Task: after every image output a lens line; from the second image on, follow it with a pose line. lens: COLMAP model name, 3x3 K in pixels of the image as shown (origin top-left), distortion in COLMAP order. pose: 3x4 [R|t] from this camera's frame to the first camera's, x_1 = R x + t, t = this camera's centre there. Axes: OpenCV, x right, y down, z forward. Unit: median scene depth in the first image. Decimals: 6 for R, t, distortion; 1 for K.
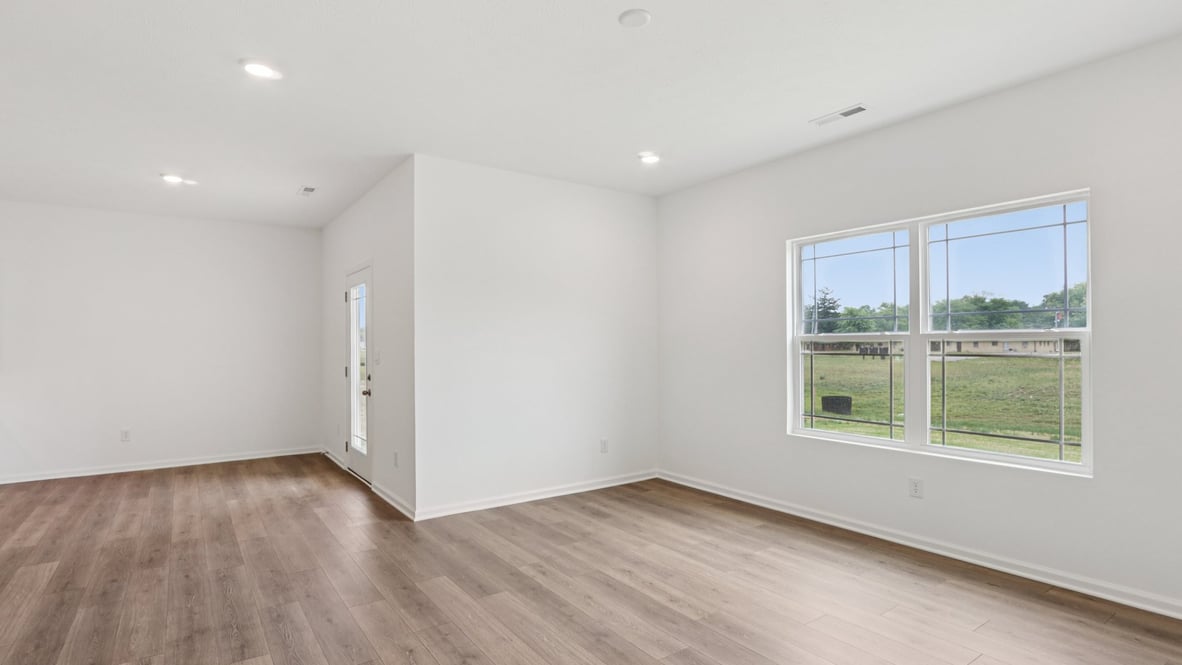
lens RADIAL K [[577.1, 0, 587.9], [0, 577.1, 344.0], [0, 0, 1]] dist [0.003180, 0.000883]
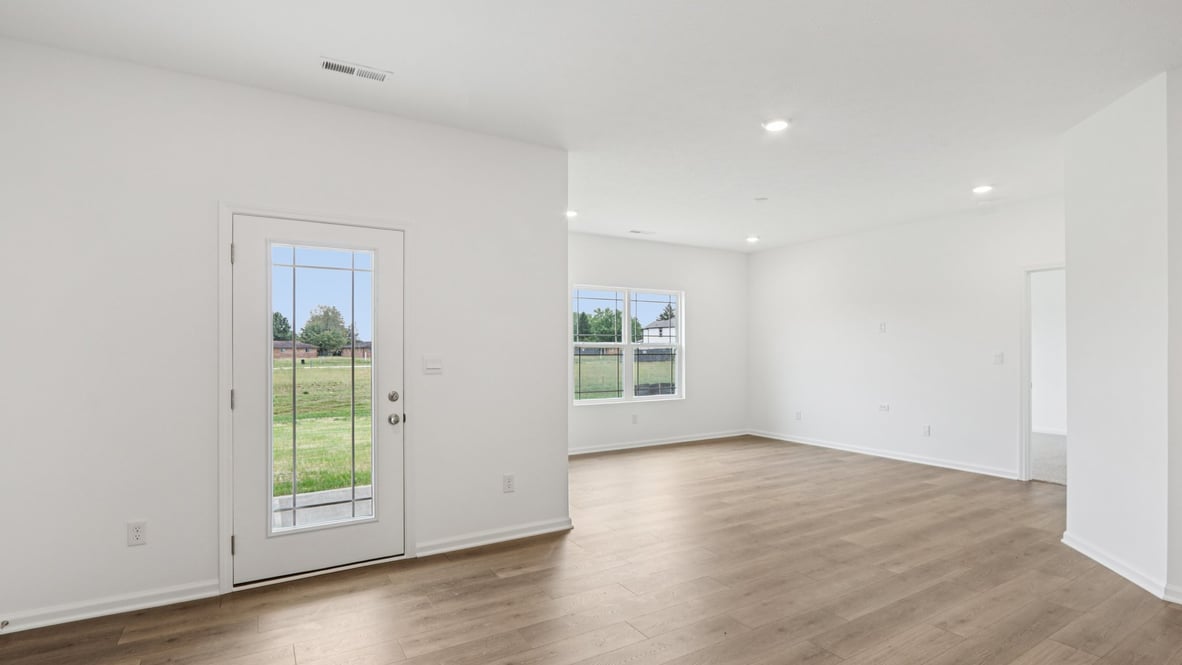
lens RADIAL K [[556.0, 0, 587.5], [0, 556.0, 354.4], [0, 0, 1]] dist [-0.001909, -0.000085]
pose [[0.040387, 0.010318, 0.999131, -1.672012], [0.004487, 0.999935, -0.010508, 0.046653], [-0.999174, 0.004907, 0.040338, 1.299337]]
